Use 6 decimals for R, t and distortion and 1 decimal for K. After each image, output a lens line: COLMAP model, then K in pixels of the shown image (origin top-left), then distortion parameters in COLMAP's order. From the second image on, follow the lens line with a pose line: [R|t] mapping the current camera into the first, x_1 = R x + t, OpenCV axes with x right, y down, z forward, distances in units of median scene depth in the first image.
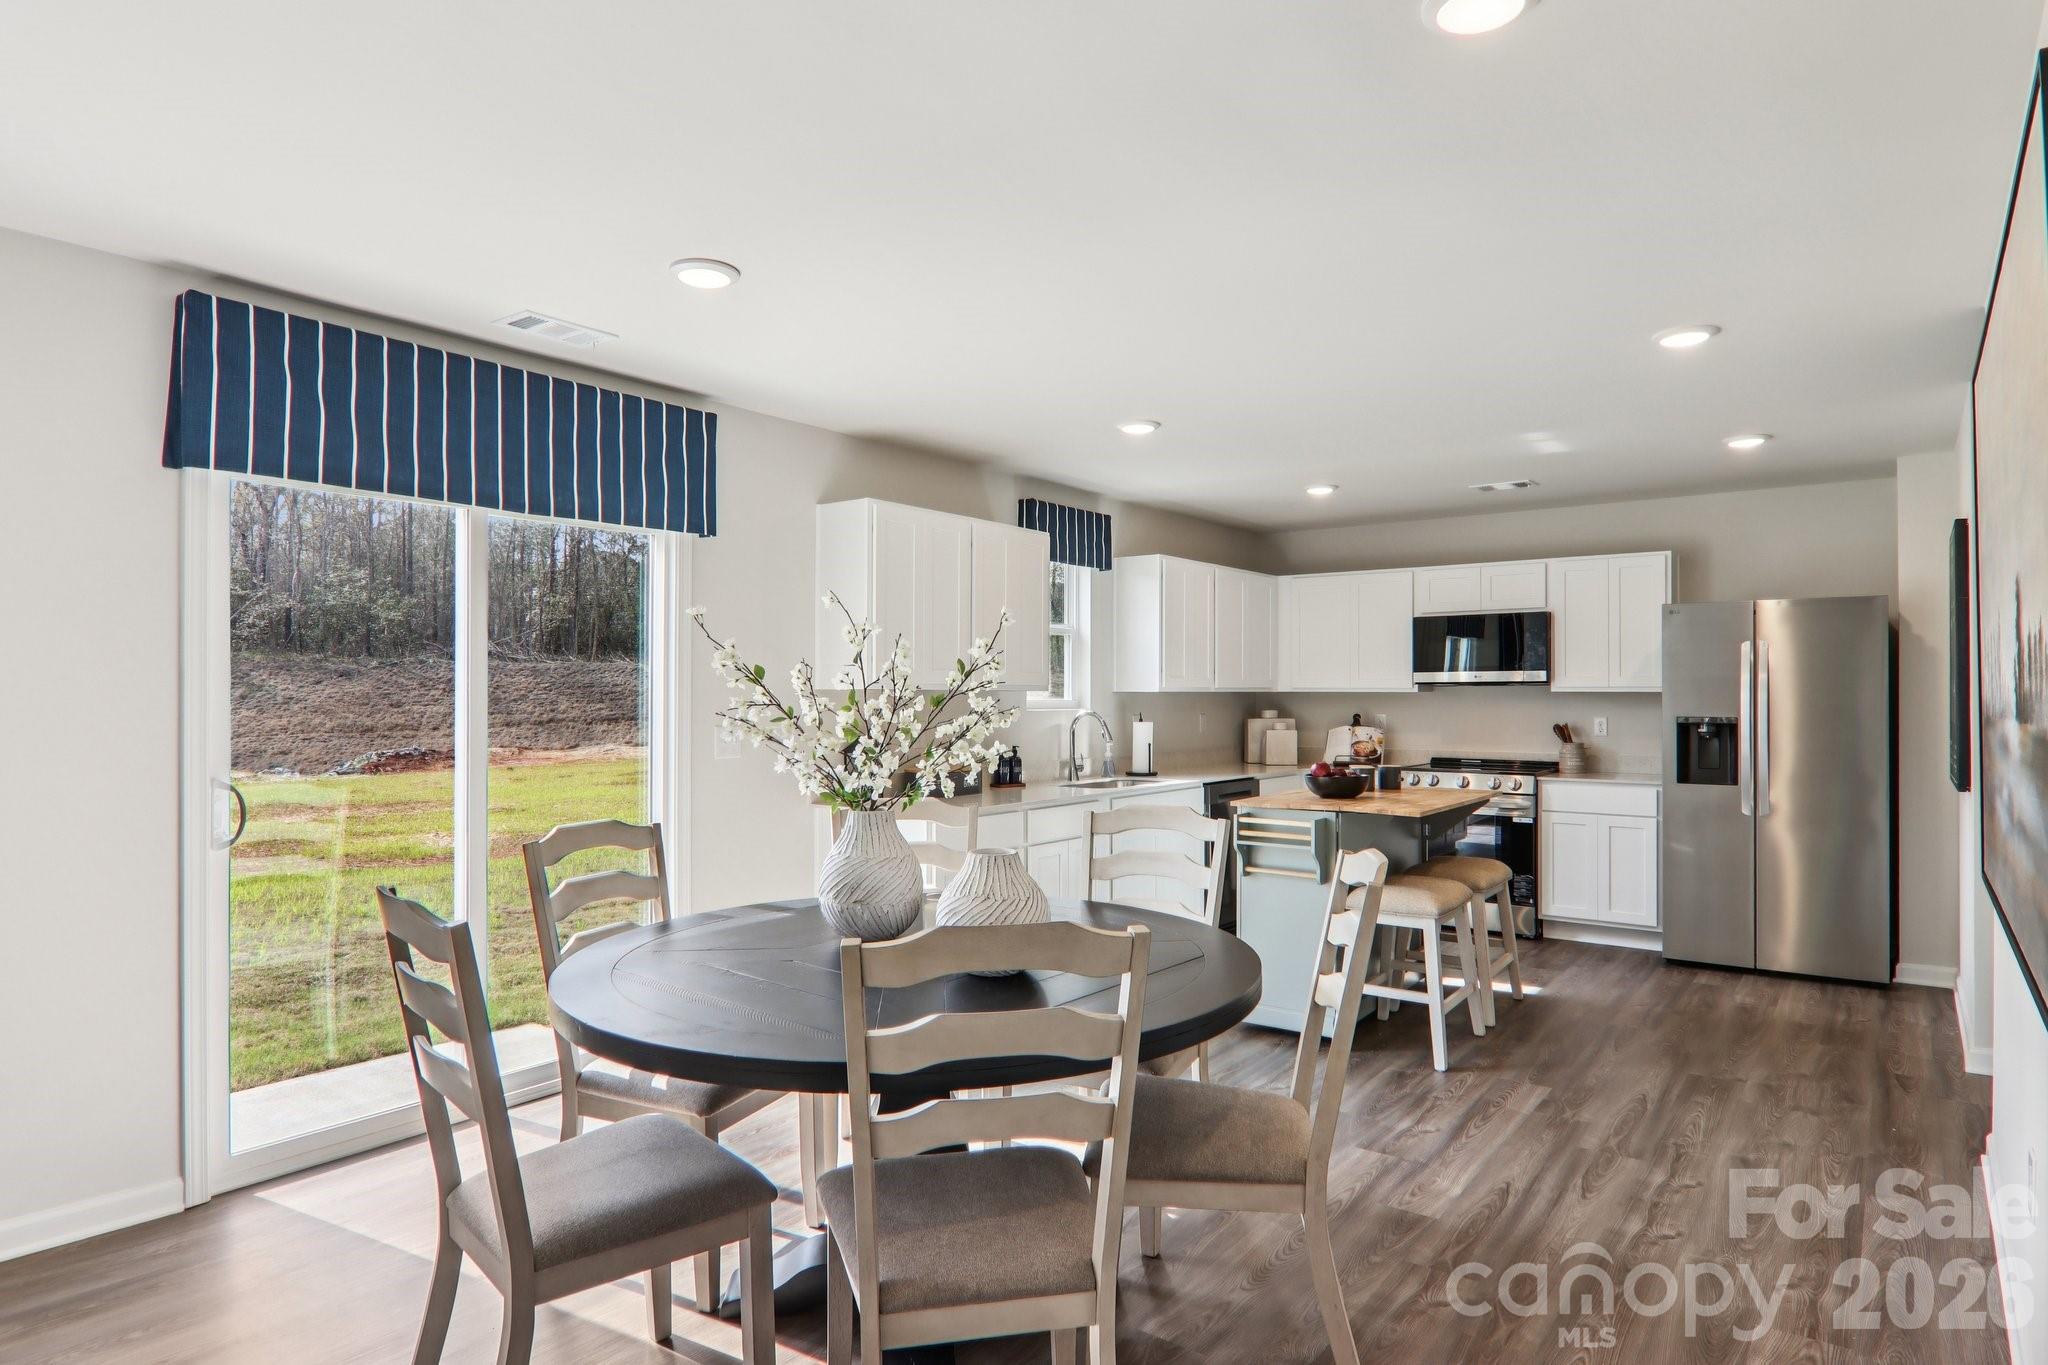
lens RADIAL K [[1154.9, 0, 1026.5], [0, 1154.9, 685.3], [0, 0, 1]] dist [0.000587, -0.010810]
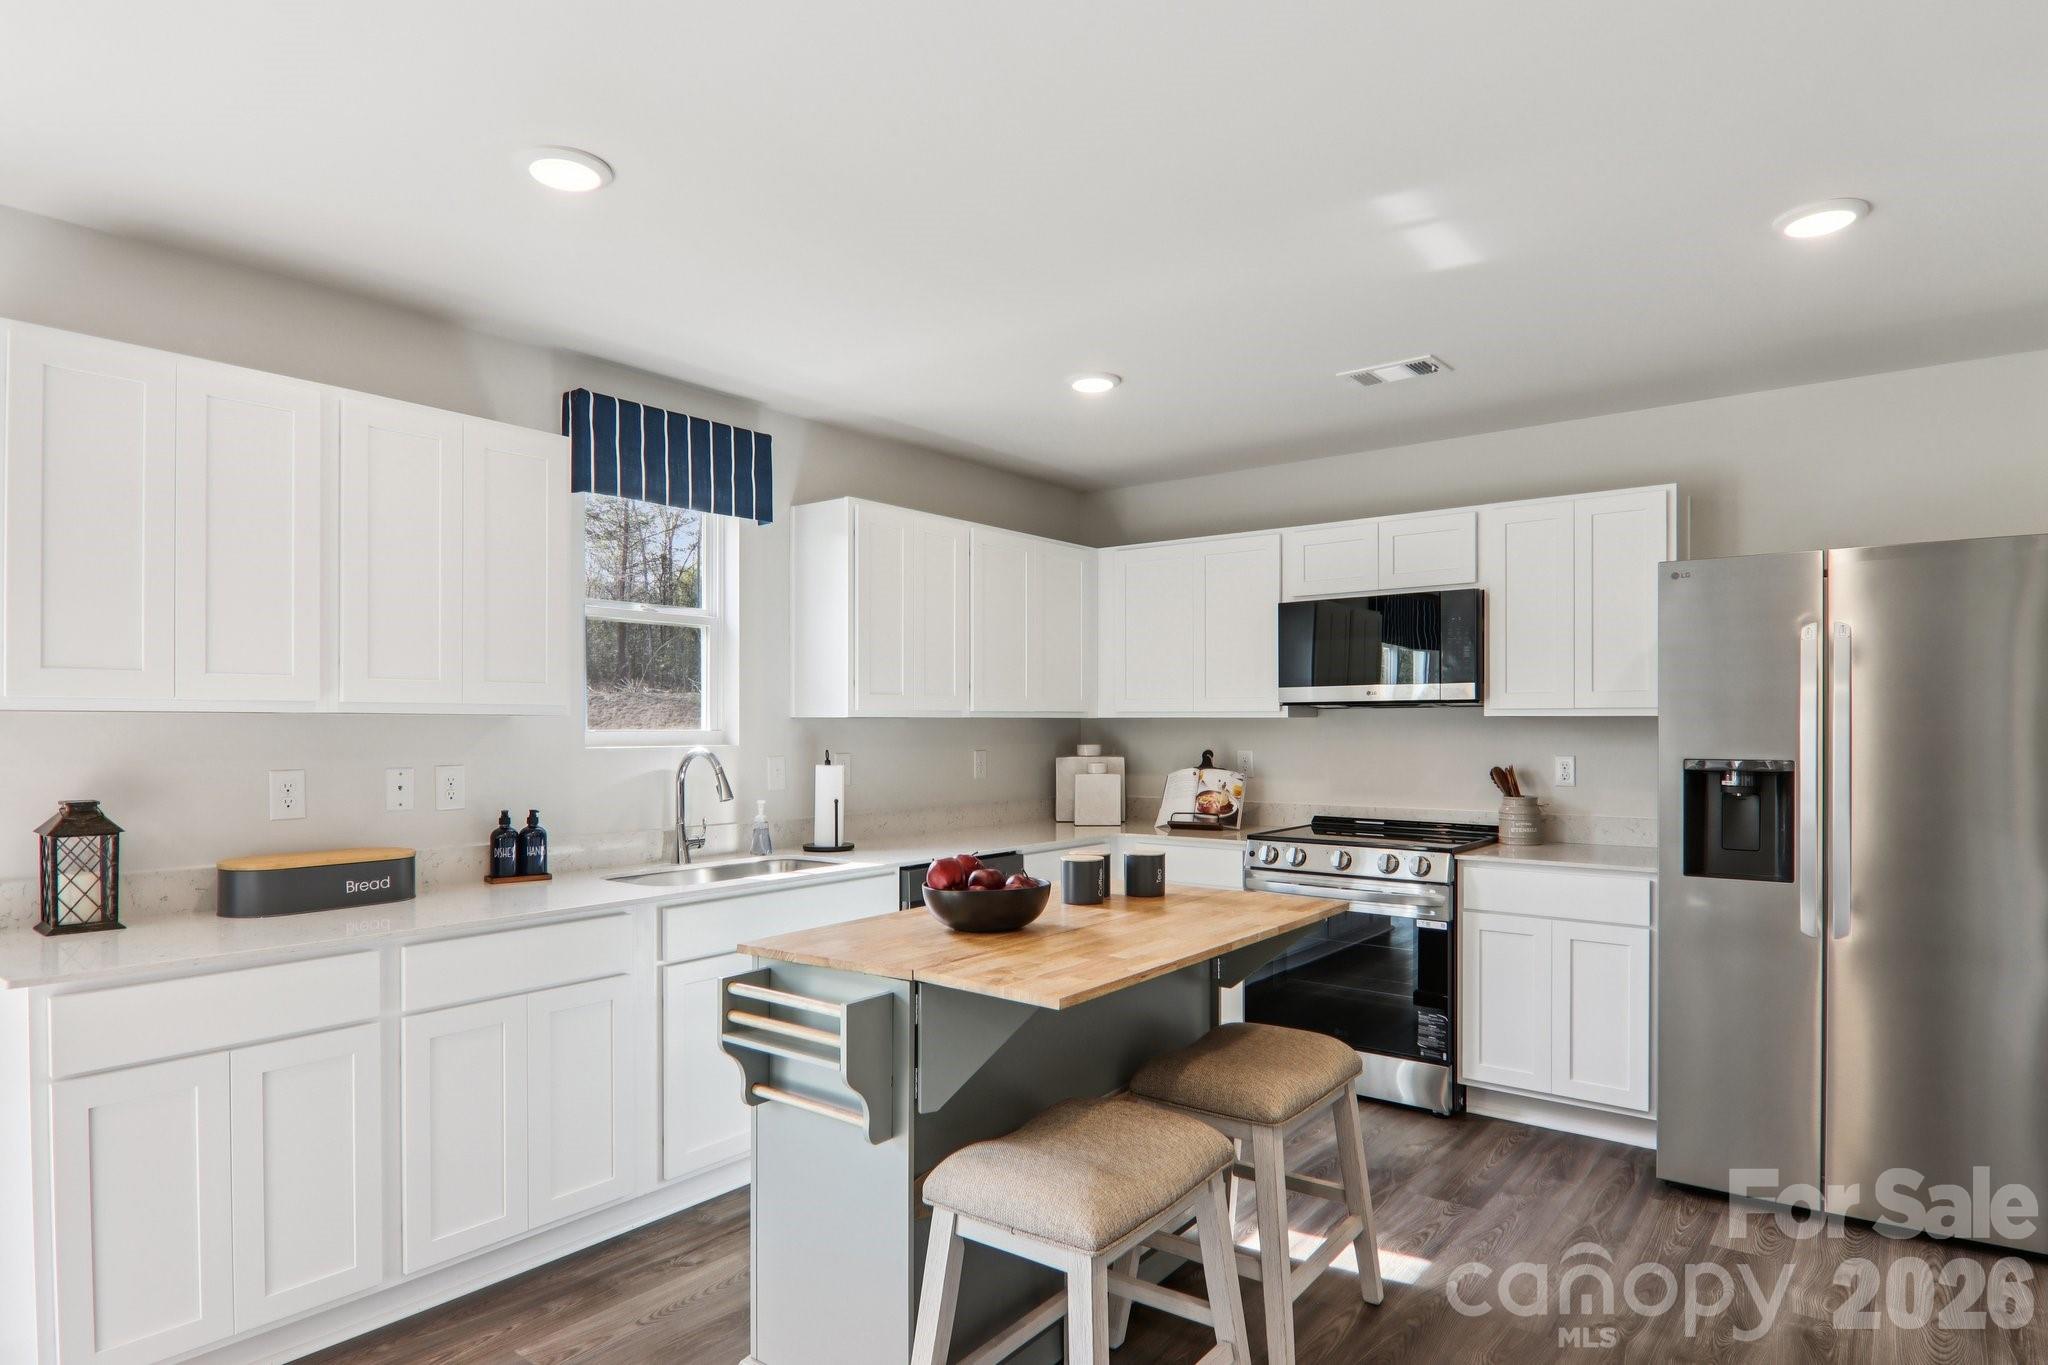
lens RADIAL K [[1154.9, 0, 1021.0], [0, 1154.9, 725.0], [0, 0, 1]] dist [0.000587, -0.010810]
pose [[0.999886, -0.001841, -0.014958, 0.222618], [0.001969, 0.999961, 0.008602, 0.004683], [0.014941, -0.008630, 0.999851, 0.386905]]
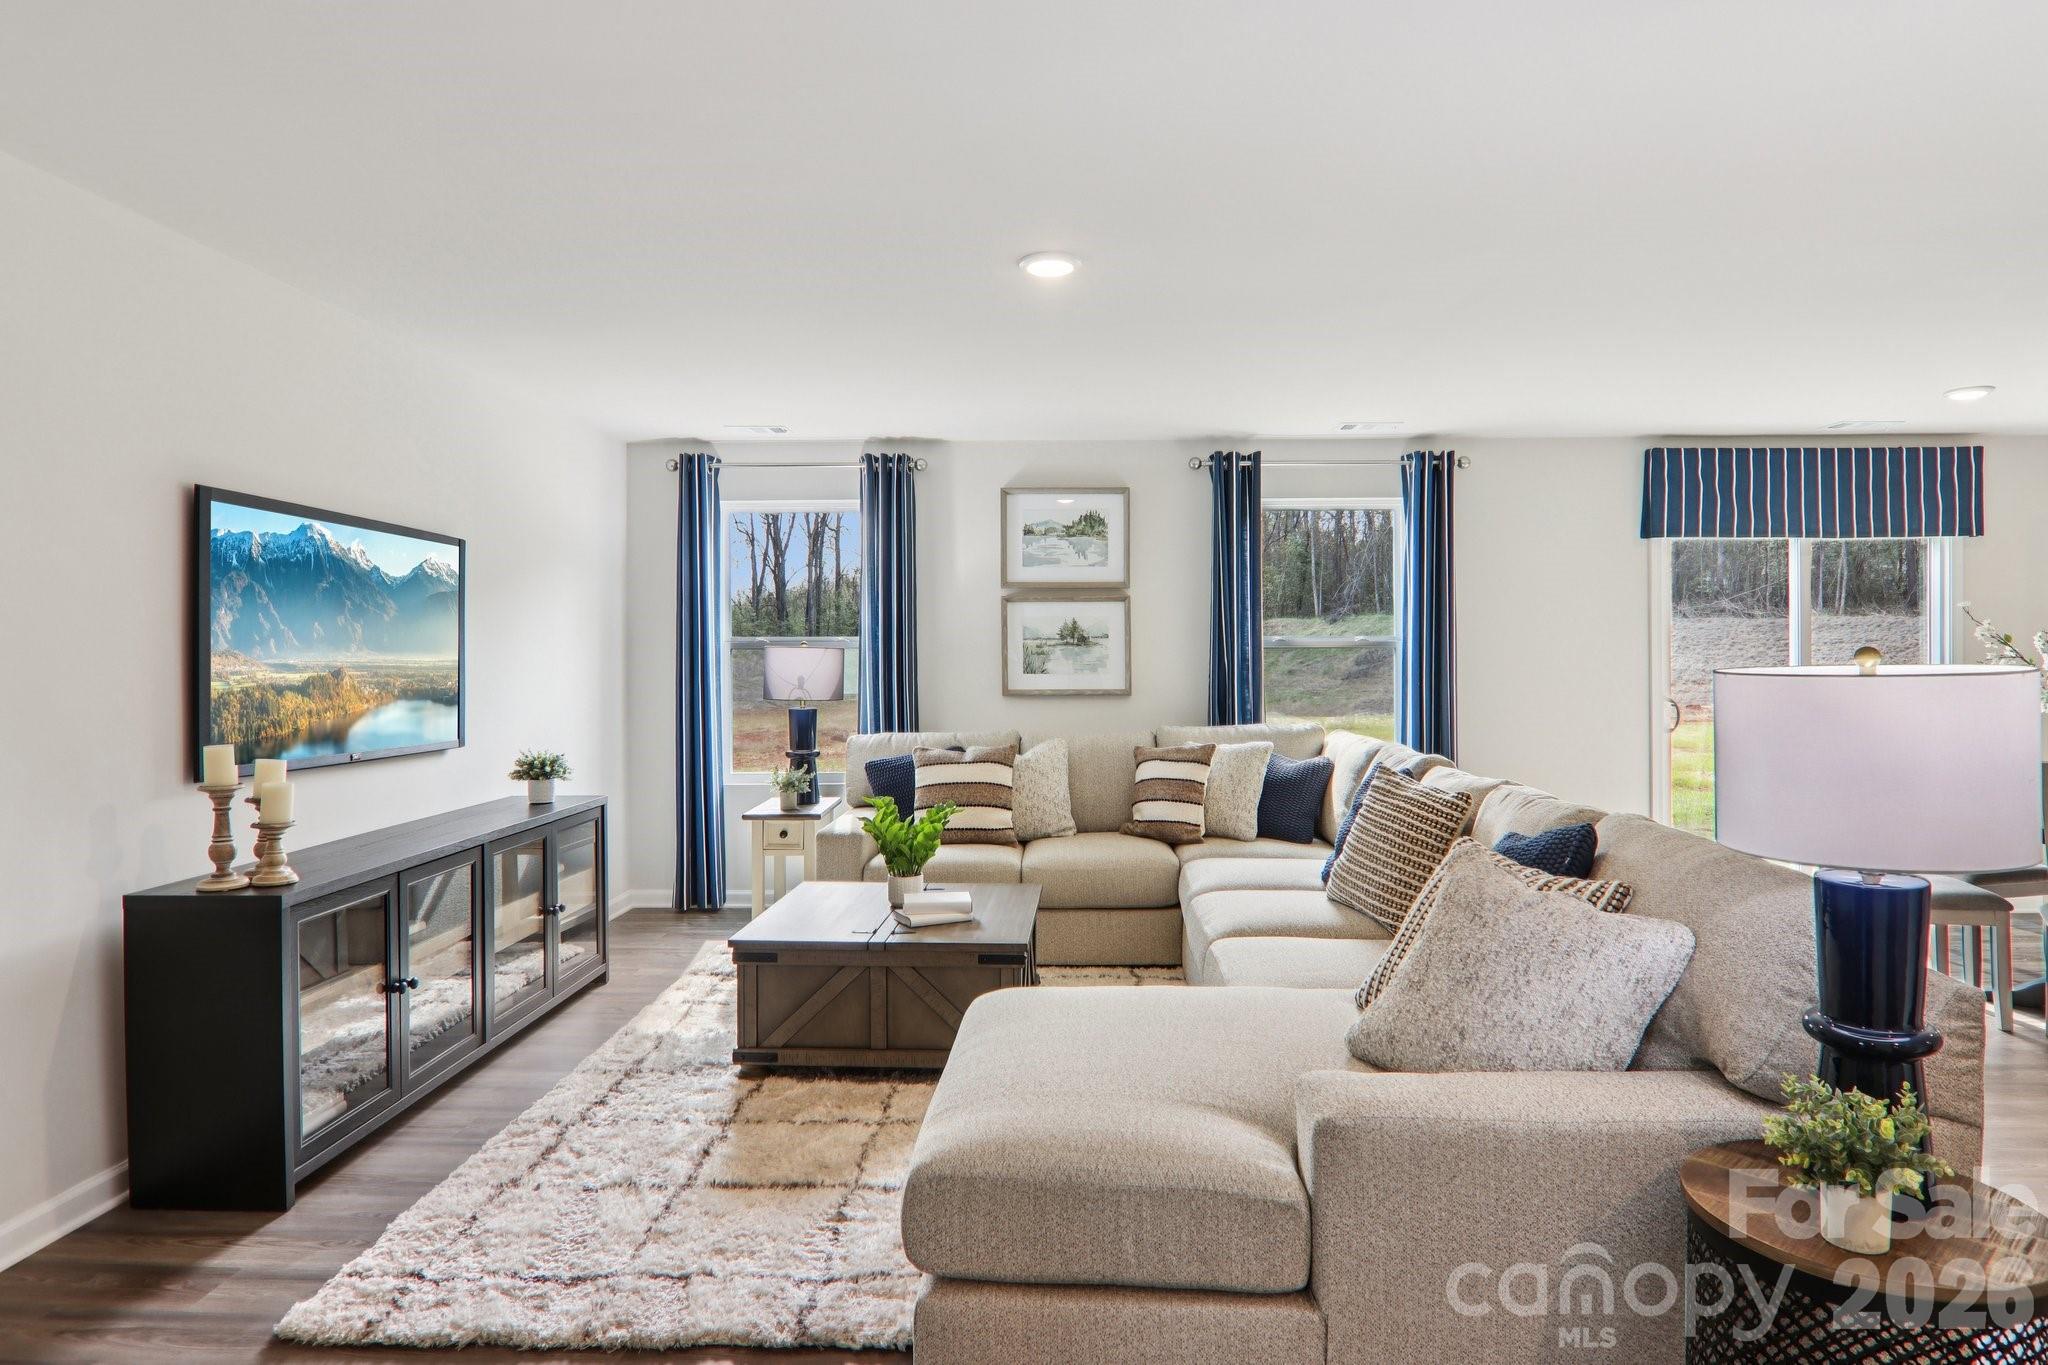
lens RADIAL K [[1212.0, 0, 1019.6], [0, 1212.0, 664.5], [0, 0, 1]] dist [-0.023045, -0.001998]
pose [[0.577694, -0.001655, -0.816252, 0.156659], [0.015923, 0.999831, 0.009242, -0.005154], [0.816098, -0.018336, 0.577622, -0.524808]]
